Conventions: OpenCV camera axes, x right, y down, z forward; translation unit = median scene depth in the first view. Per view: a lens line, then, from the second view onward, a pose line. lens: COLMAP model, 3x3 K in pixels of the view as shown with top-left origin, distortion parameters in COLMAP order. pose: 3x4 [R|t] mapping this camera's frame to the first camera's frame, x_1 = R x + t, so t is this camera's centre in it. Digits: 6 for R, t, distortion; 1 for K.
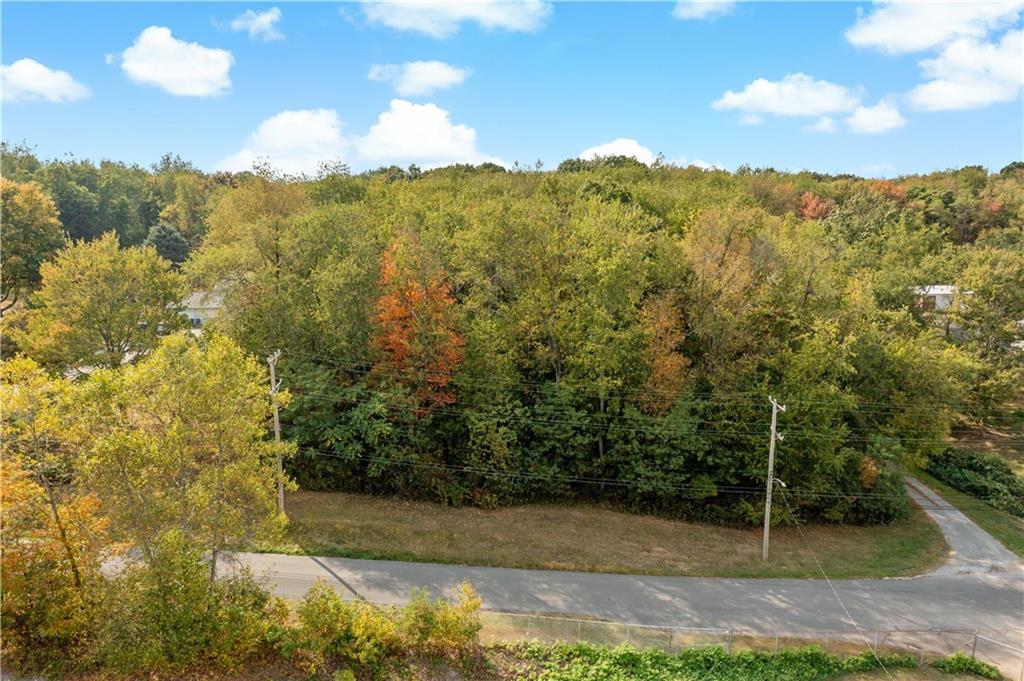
lens RADIAL K [[805.1, 0, 508.8], [0, 805.1, 339.7], [0, 0, 1]] dist [-0.020280, 0.010550]
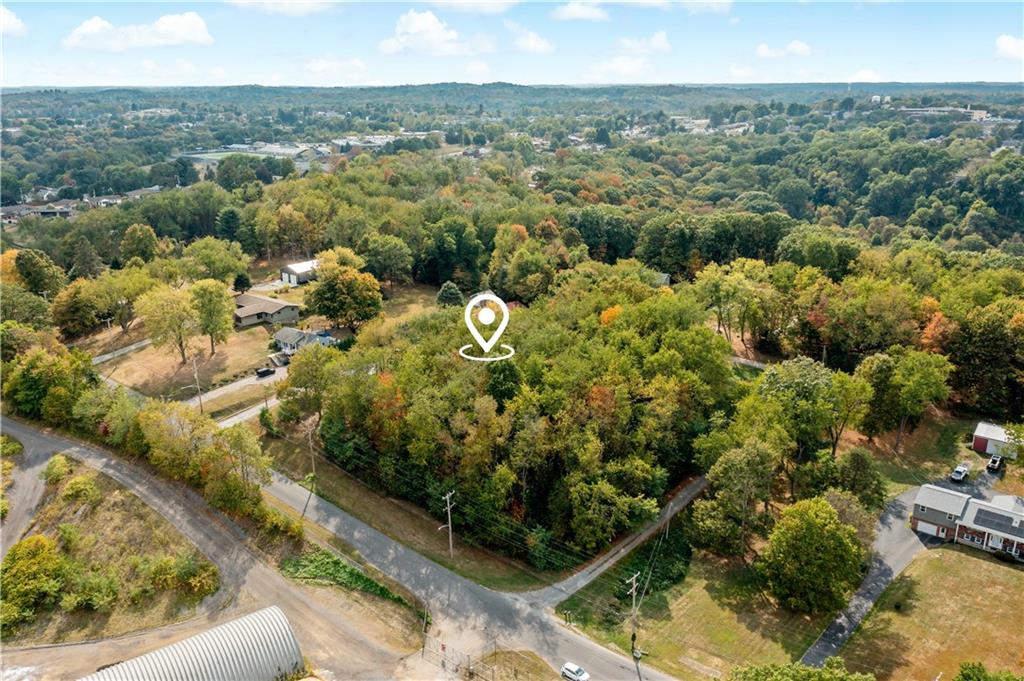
lens RADIAL K [[805.1, 0, 508.8], [0, 805.1, 339.7], [0, 0, 1]] dist [-0.020280, 0.010550]
pose [[0.748339, 0.205611, -0.630645, 1.677623], [-0.117608, 0.976810, 0.178916, -0.722502], [0.652807, -0.059721, 0.755167, -0.545589]]
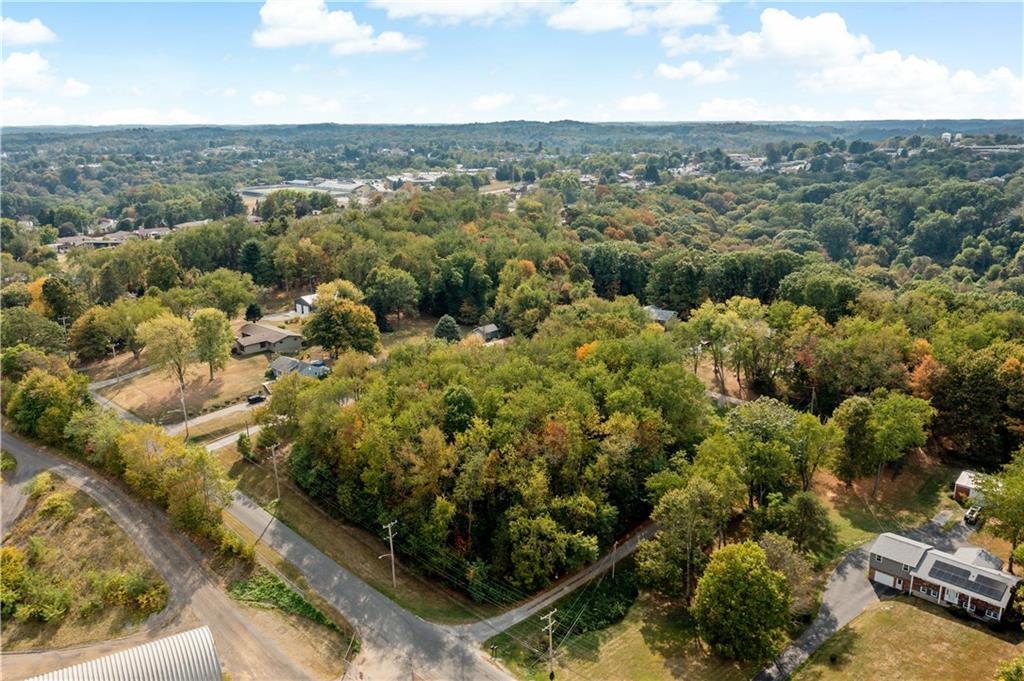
lens RADIAL K [[805.1, 0, 508.8], [0, 805.1, 339.7], [0, 0, 1]] dist [-0.020280, 0.010550]
pose [[0.688908, 0.192515, -0.698816, 1.930241], [-0.125655, 0.981207, 0.146437, -0.762813], [0.713874, -0.013072, 0.700152, -0.342546]]
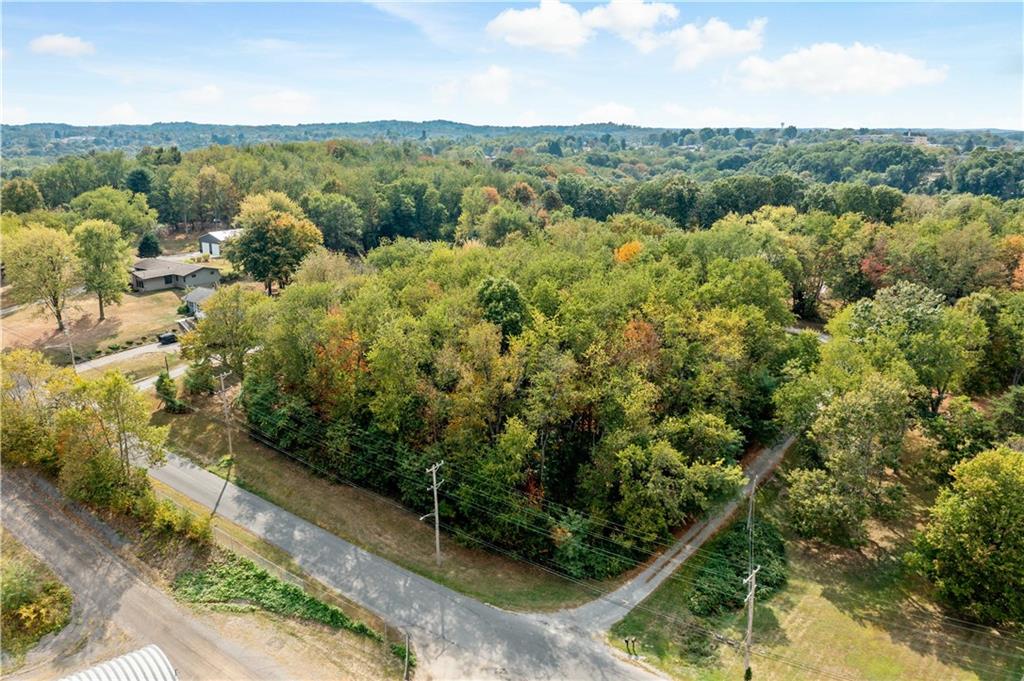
lens RADIAL K [[805.1, 0, 508.8], [0, 805.1, 339.7], [0, 0, 1]] dist [-0.020280, 0.010550]
pose [[0.795089, 0.165708, -0.583416, 1.185088], [-0.117743, 0.985823, 0.119541, -0.323234], [0.594953, -0.026353, 0.803328, -0.111392]]
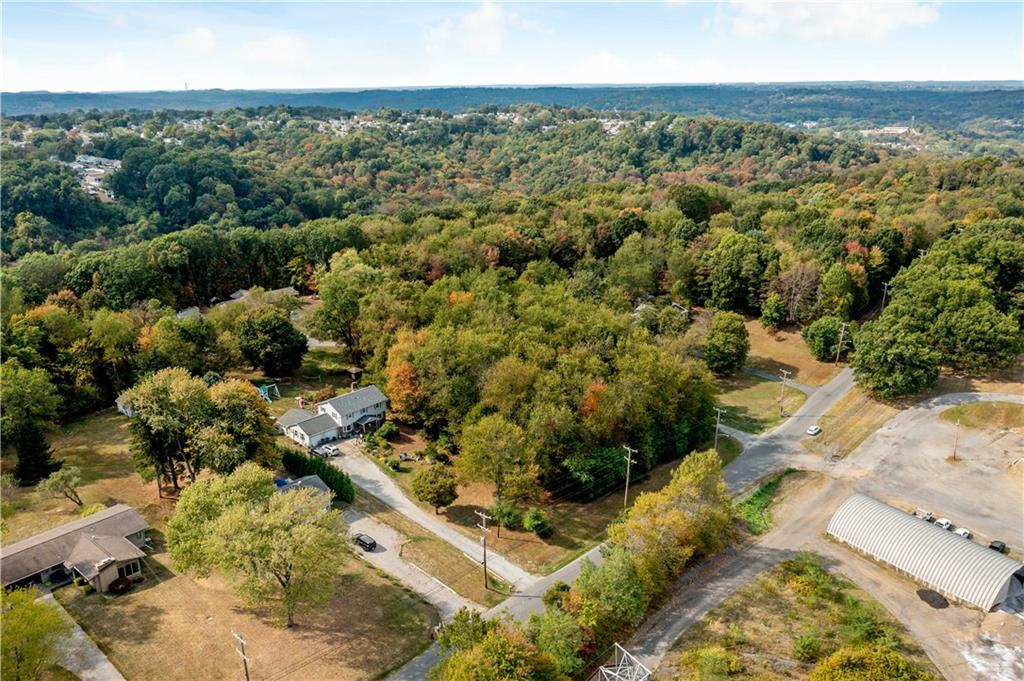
lens RADIAL K [[807.2, 0, 508.7], [0, 807.2, 344.0], [0, 0, 1]] dist [-0.016989, 0.004433]
pose [[0.691398, -0.222512, 0.687355, -1.987052], [0.133660, 0.974363, 0.180976, -0.724259], [-0.710002, -0.033254, 0.703414, -0.465245]]
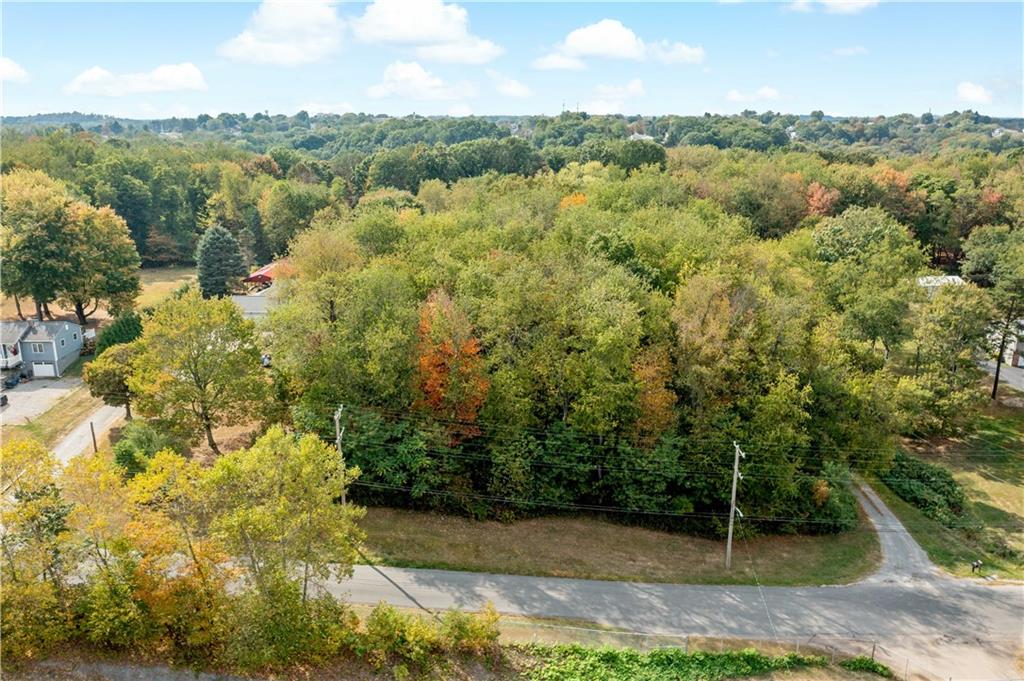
lens RADIAL K [[807.2, 0, 508.7], [0, 807.2, 344.0], [0, 0, 1]] dist [-0.016989, 0.004433]
pose [[0.999543, 0.009725, -0.028611, 0.010250], [-0.006987, 0.995519, 0.094299, -0.182620], [0.029400, -0.094056, 0.995133, -0.218164]]
